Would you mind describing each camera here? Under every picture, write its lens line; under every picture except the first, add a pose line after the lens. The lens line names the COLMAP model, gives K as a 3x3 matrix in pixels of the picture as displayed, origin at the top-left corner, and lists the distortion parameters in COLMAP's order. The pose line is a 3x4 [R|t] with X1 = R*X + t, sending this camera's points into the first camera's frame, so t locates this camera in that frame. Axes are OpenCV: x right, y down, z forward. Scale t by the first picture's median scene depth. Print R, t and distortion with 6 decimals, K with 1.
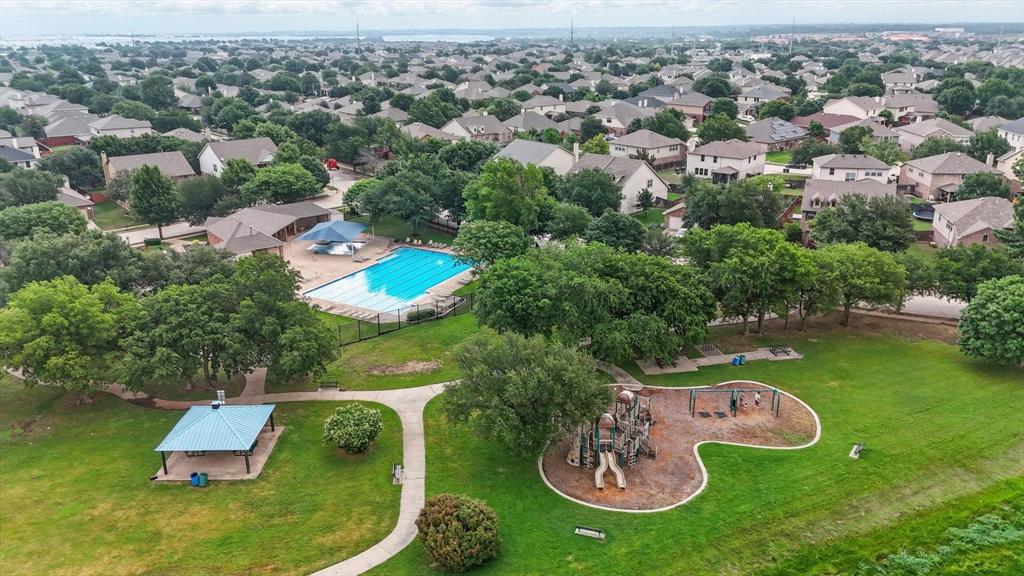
lens RADIAL K [[709.0, 0, 512.0], [0, 709.0, 288.0], [0, 0, 1]] dist [0.100687, -0.066034]
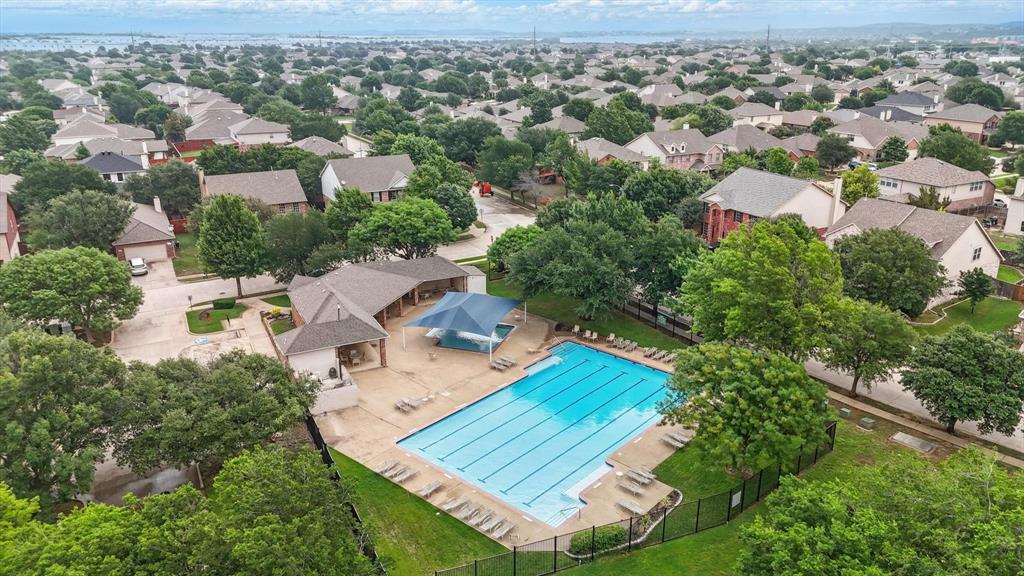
lens RADIAL K [[709.0, 0, 512.0], [0, 709.0, 288.0], [0, 0, 1]] dist [0.100687, -0.066034]
pose [[0.973531, 0.082739, -0.213052, -0.028786], [-0.083357, 0.996501, 0.006097, -0.043053], [0.212811, 0.011824, 0.977022, 0.148360]]
